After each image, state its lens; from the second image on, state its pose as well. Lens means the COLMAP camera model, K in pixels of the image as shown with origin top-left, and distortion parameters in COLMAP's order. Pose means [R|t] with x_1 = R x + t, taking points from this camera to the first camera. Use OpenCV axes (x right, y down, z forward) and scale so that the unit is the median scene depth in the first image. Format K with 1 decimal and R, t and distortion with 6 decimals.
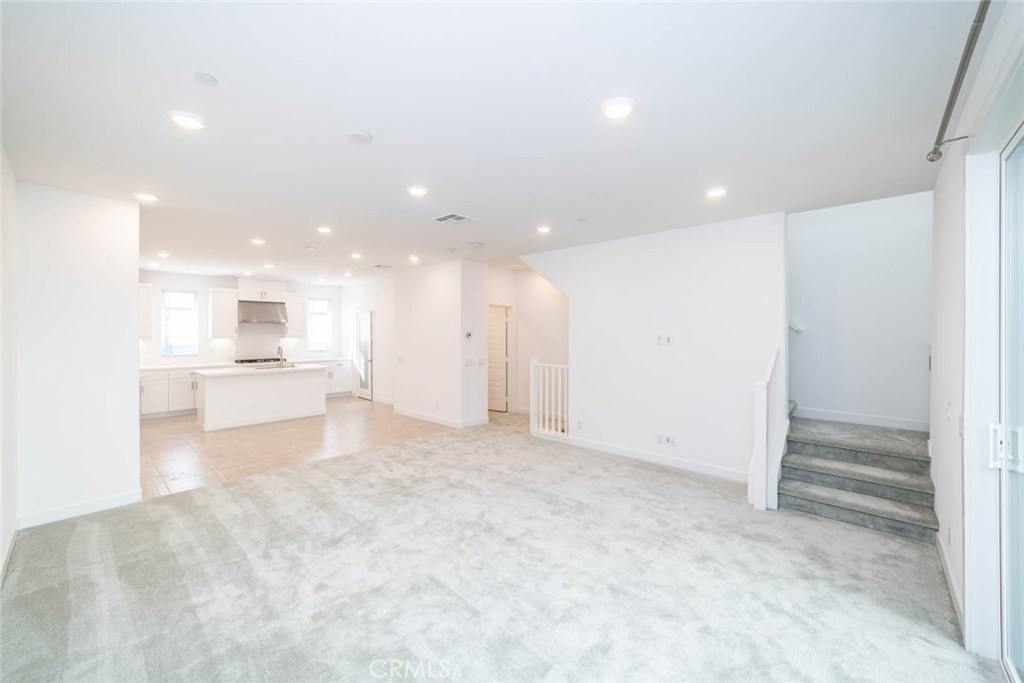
lens RADIAL K [[402.8, 0, 511.5], [0, 402.8, 330.1], [0, 0, 1]] dist [-0.024952, 0.009479]
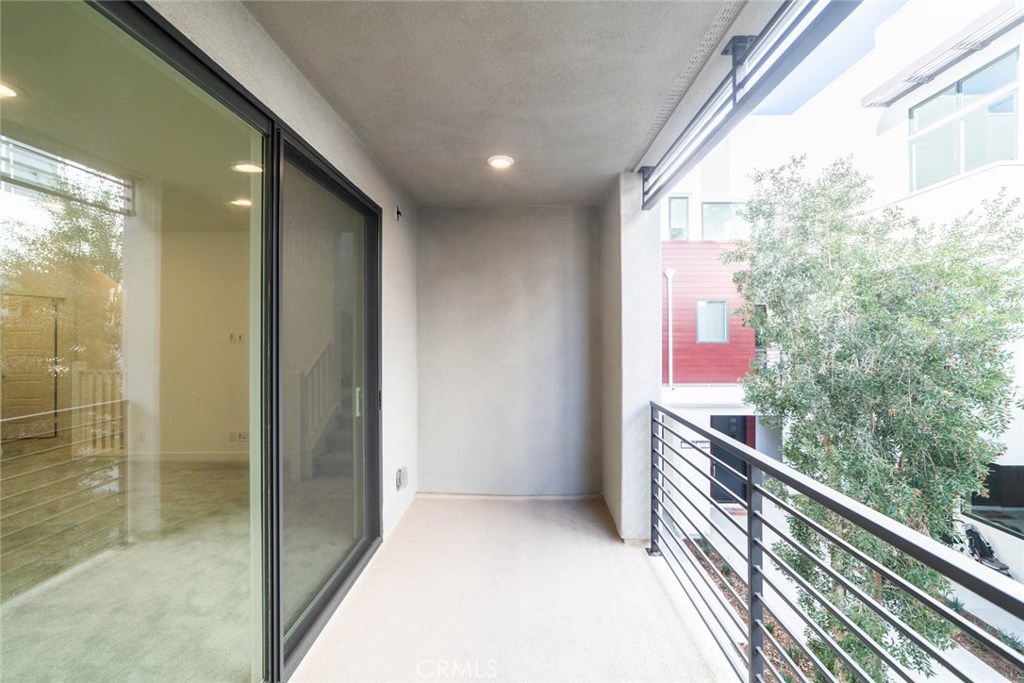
lens RADIAL K [[398.9, 0, 510.4], [0, 398.9, 336.9], [0, 0, 1]] dist [-0.020387, 0.009181]
pose [[0.762756, -0.005358, 0.646664, 0.233705], [0.000208, 0.999968, 0.008040, 0.012998], [-0.646686, -0.005998, 0.762732, -0.174594]]
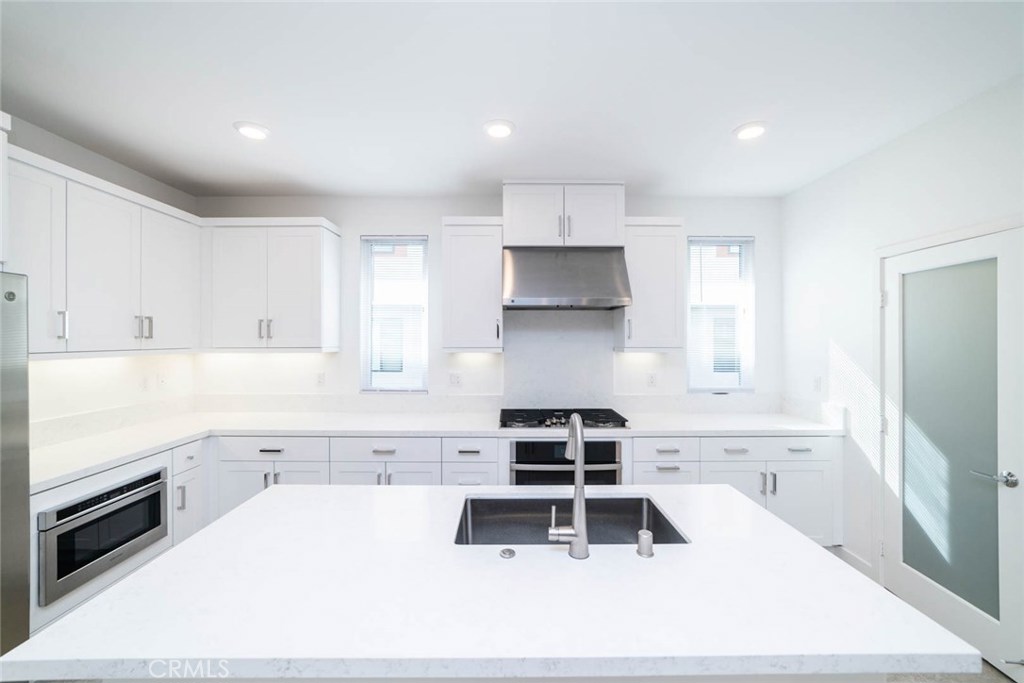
lens RADIAL K [[396.8, 0, 509.7], [0, 396.8, 340.4], [0, 0, 1]] dist [-0.022225, 0.008890]
pose [[0.676974, 0.007243, -0.735971, -0.659472], [0.003205, 0.999913, 0.012789, 0.008243], [0.736000, -0.011016, 0.676892, 1.199921]]
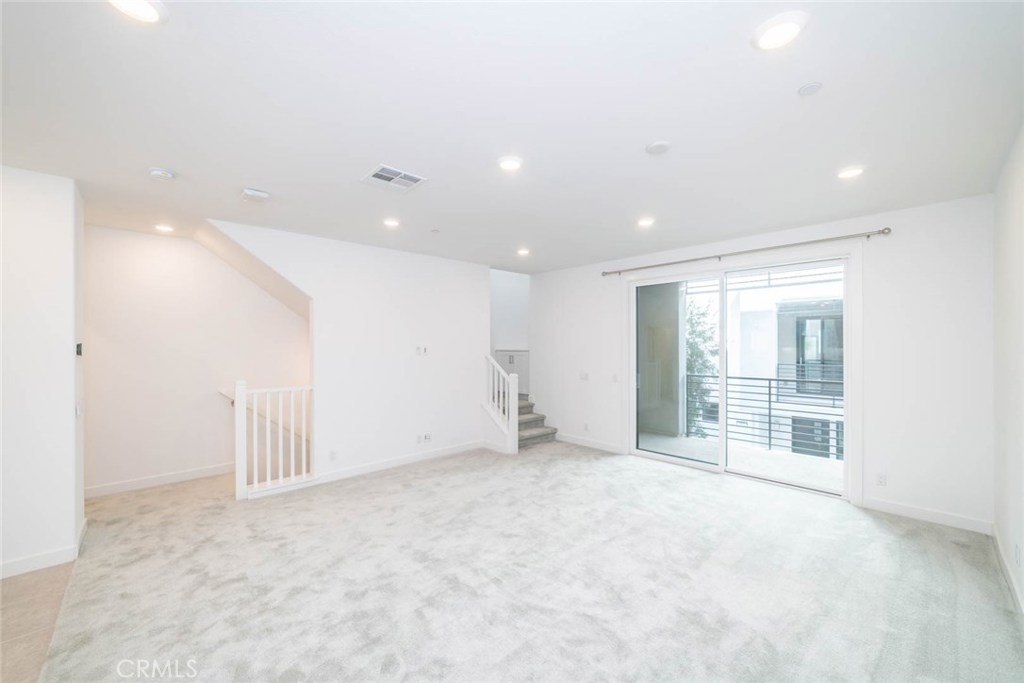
lens RADIAL K [[398.9, 0, 510.4], [0, 398.9, 336.9], [0, 0, 1]] dist [-0.020387, 0.009181]
pose [[0.075289, 0.021477, 0.996930, -0.643585], [-0.002484, 0.999769, -0.021350, 0.009302], [-0.997159, -0.000869, 0.075325, 0.590671]]
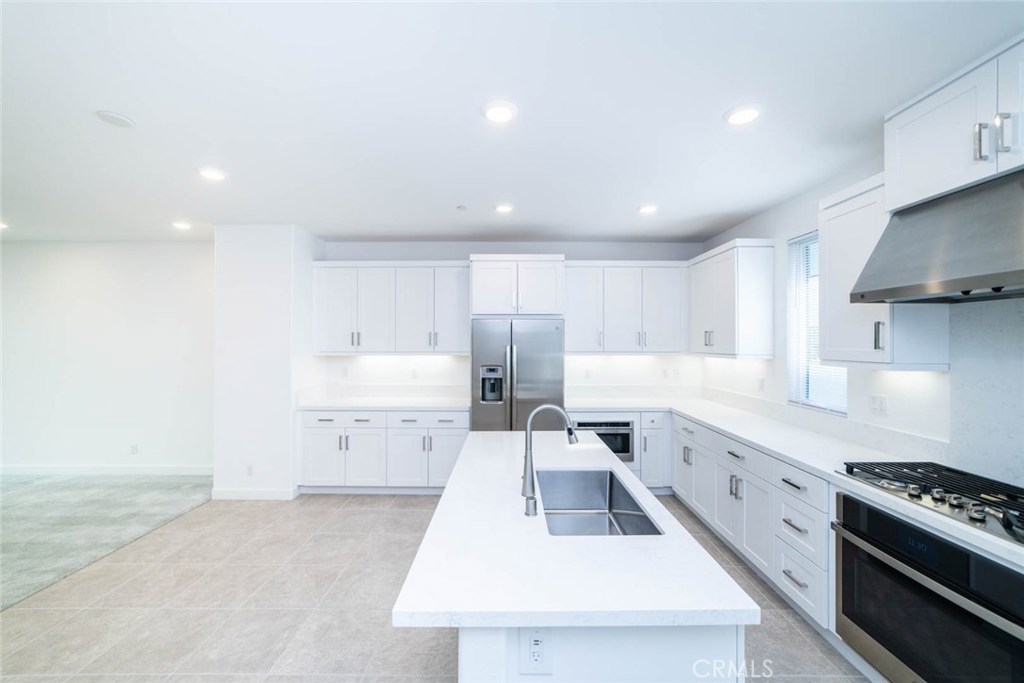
lens RADIAL K [[396.8, 0, 509.7], [0, 396.8, 340.4], [0, 0, 1]] dist [-0.022225, 0.008890]
pose [[-0.736471, -0.000913, -0.676469, -0.560782], [0.003054, 0.999984, -0.004674, 0.004120], [0.676462, -0.005508, -0.736457, 1.602406]]
